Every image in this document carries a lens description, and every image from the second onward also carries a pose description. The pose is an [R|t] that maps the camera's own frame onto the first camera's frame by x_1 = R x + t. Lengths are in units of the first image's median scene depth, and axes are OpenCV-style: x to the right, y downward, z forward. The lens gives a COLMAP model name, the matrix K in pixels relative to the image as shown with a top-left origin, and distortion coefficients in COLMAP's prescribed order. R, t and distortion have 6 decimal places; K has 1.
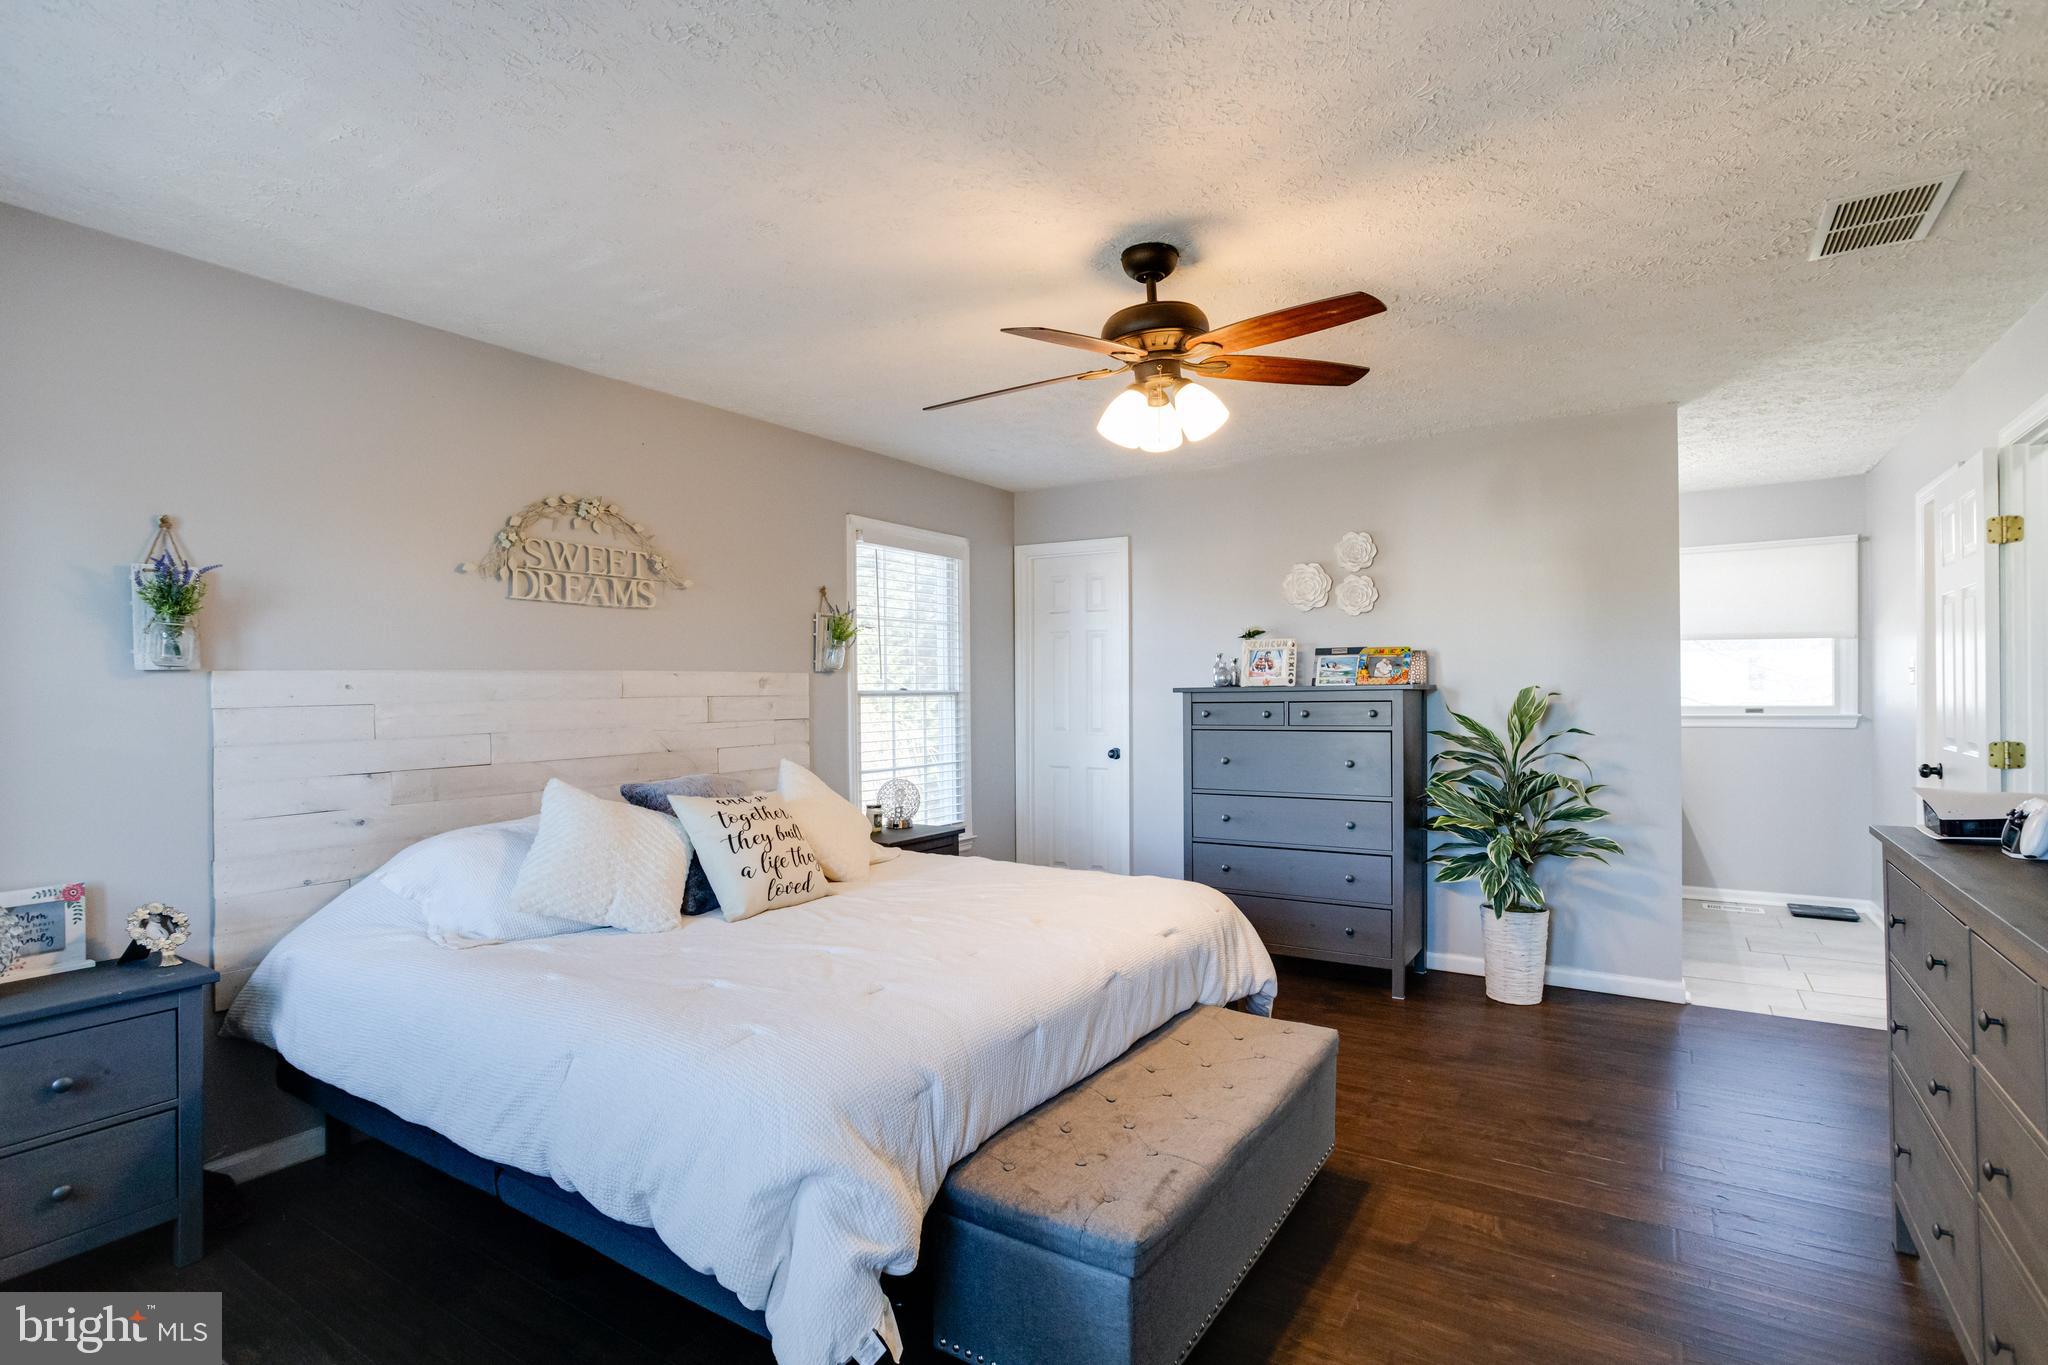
lens RADIAL K [[996.6, 0, 1028.3], [0, 996.6, 675.8], [0, 0, 1]] dist [-0.045018, 0.027150]
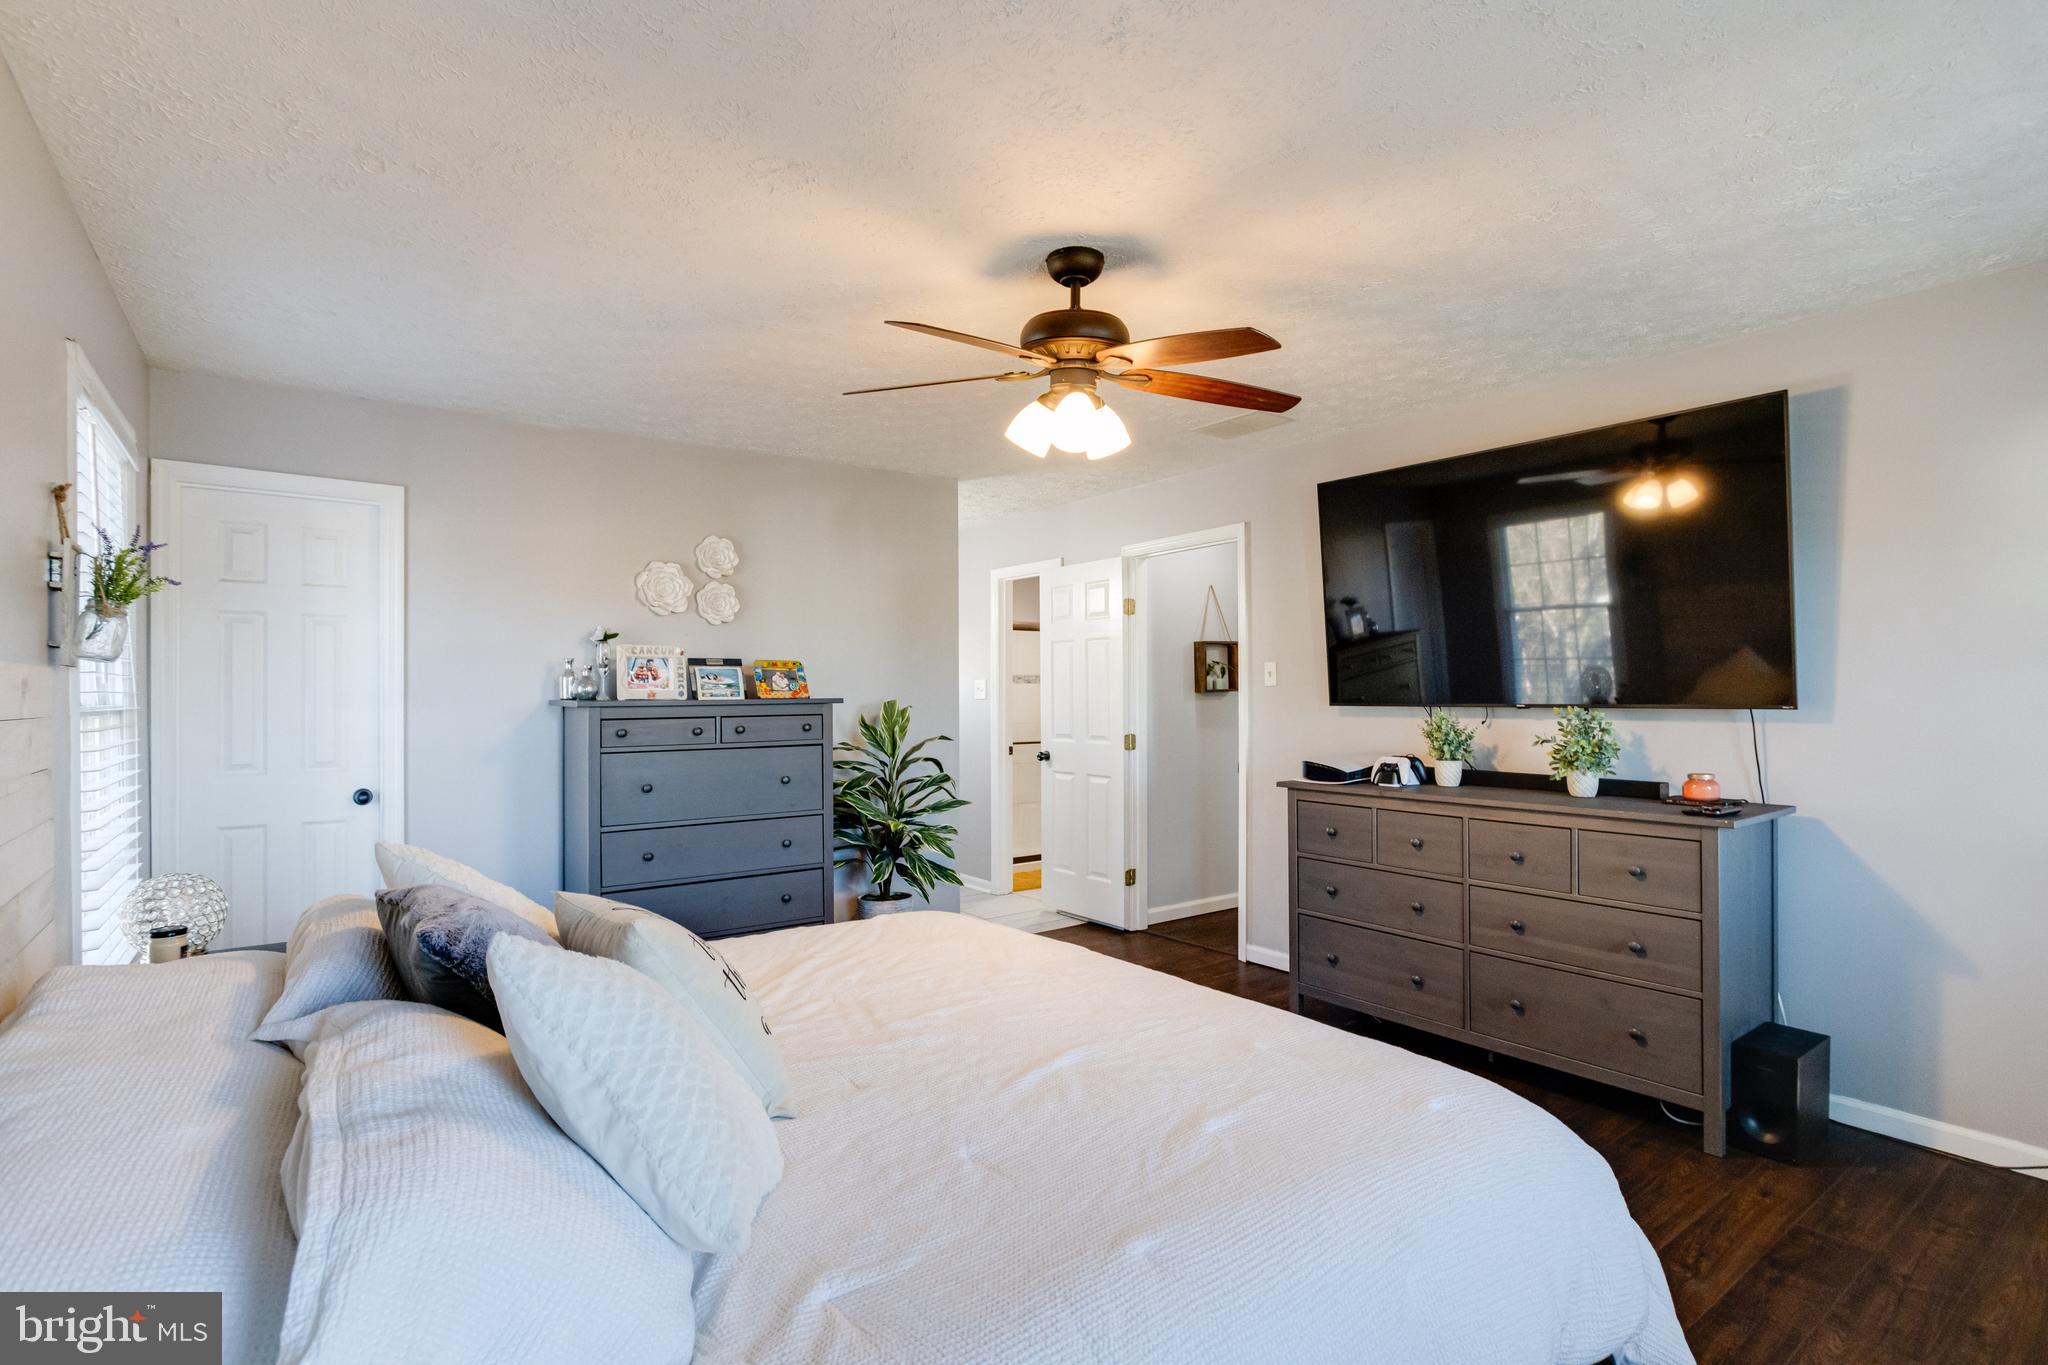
lens RADIAL K [[996.6, 0, 1028.3], [0, 996.6, 675.8], [0, 0, 1]] dist [-0.045018, 0.027150]
pose [[0.368315, 0.025723, 0.929345, -0.471883], [-0.011185, 0.999667, -0.023236, 0.006753], [-0.929634, -0.001837, 0.368481, 0.408690]]
